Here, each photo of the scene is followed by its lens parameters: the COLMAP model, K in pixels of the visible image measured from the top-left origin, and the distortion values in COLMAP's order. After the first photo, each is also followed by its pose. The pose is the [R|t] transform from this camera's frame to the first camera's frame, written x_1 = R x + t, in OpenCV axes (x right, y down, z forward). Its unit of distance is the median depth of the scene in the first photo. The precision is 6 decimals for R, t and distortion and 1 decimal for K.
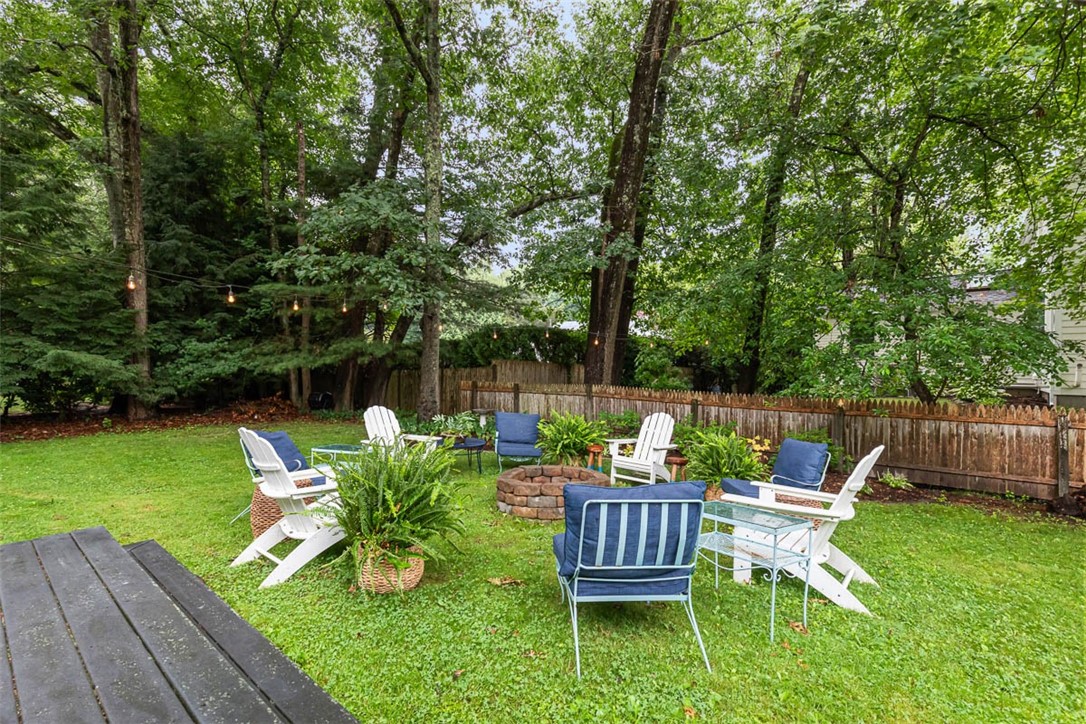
lens RADIAL K [[499.8, 0, 543.0], [0, 499.8, 362.0], [0, 0, 1]] dist [0.012427, -0.000047]
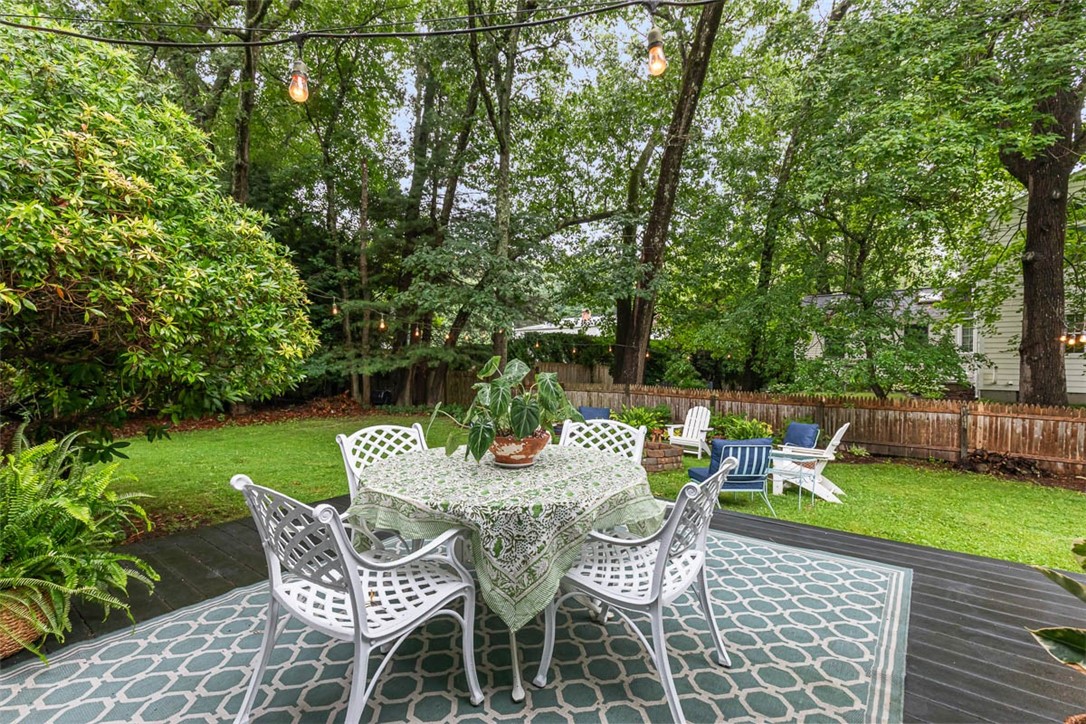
lens RADIAL K [[499.8, 0, 543.0], [0, 499.8, 362.0], [0, 0, 1]] dist [0.012427, -0.000047]
pose [[0.999047, -0.003838, 0.043480, -0.213698], [0.003254, 0.999904, 0.013485, -0.035888], [-0.043527, -0.013331, 0.998963, -0.319656]]
